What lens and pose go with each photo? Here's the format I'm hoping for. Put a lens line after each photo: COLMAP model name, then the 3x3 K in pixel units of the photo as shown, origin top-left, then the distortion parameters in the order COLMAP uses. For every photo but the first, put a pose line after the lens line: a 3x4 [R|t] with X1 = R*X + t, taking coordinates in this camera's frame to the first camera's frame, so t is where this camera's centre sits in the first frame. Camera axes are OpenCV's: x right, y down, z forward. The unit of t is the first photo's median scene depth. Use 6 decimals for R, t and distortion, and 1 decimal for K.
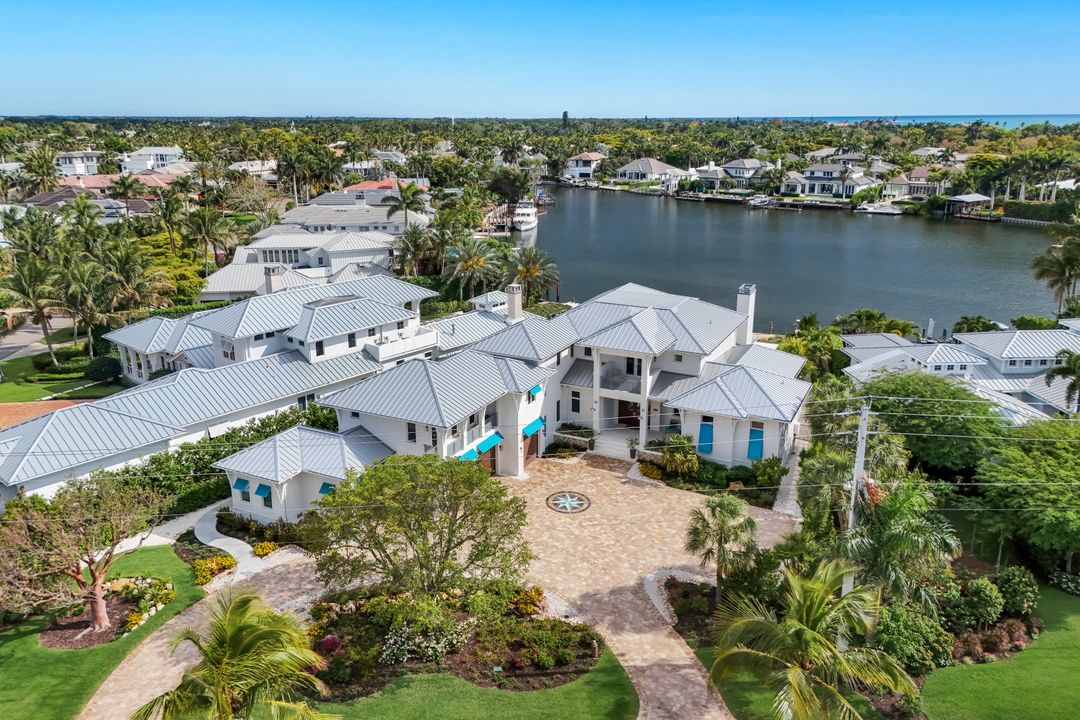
lens RADIAL K [[809.8, 0, 551.6], [0, 809.8, 335.1], [0, 0, 1]] dist [0.104799, -0.146649]
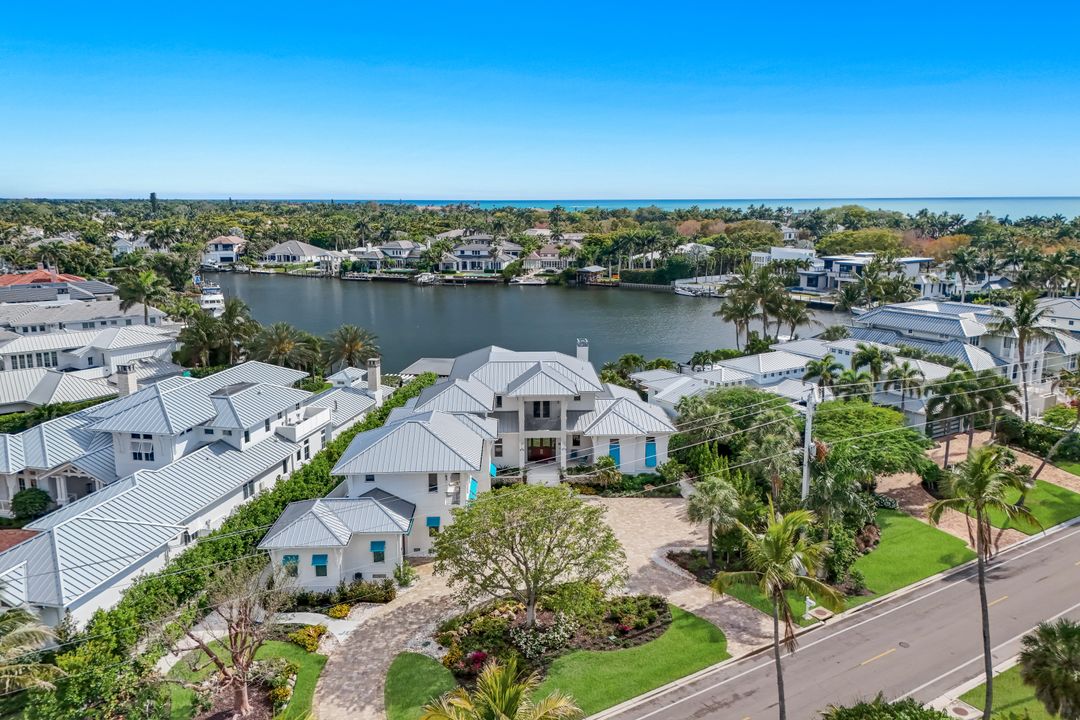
lens RADIAL K [[809.8, 0, 551.6], [0, 809.8, 335.1], [0, 0, 1]] dist [0.104799, -0.146649]
pose [[0.871637, -0.079926, 0.483591, -0.147520], [0.125759, 0.990056, -0.063040, 0.001634], [-0.473744, 0.115764, 0.873021, -0.025486]]
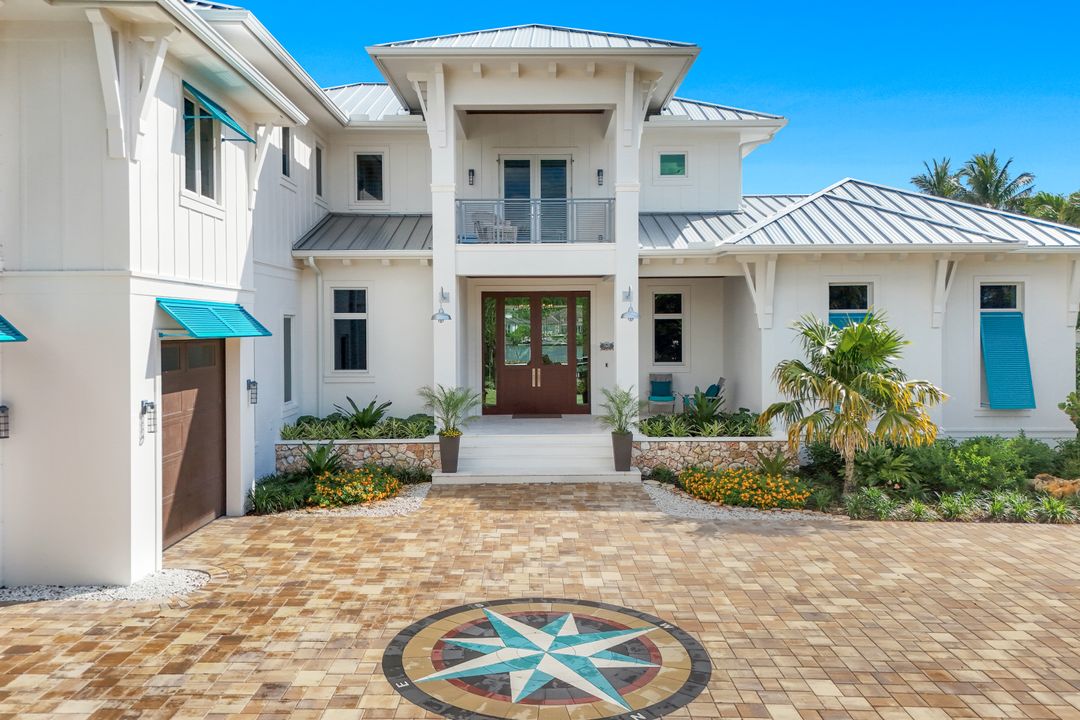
lens RADIAL K [[809.8, 0, 551.6], [0, 809.8, 335.1], [0, 0, 1]] dist [0.104799, -0.146649]
pose [[0.884846, -0.005111, 0.465855, -0.012432], [0.128863, 0.963613, -0.234190, 0.050807], [-0.447706, 0.267254, 0.853308, 0.236310]]
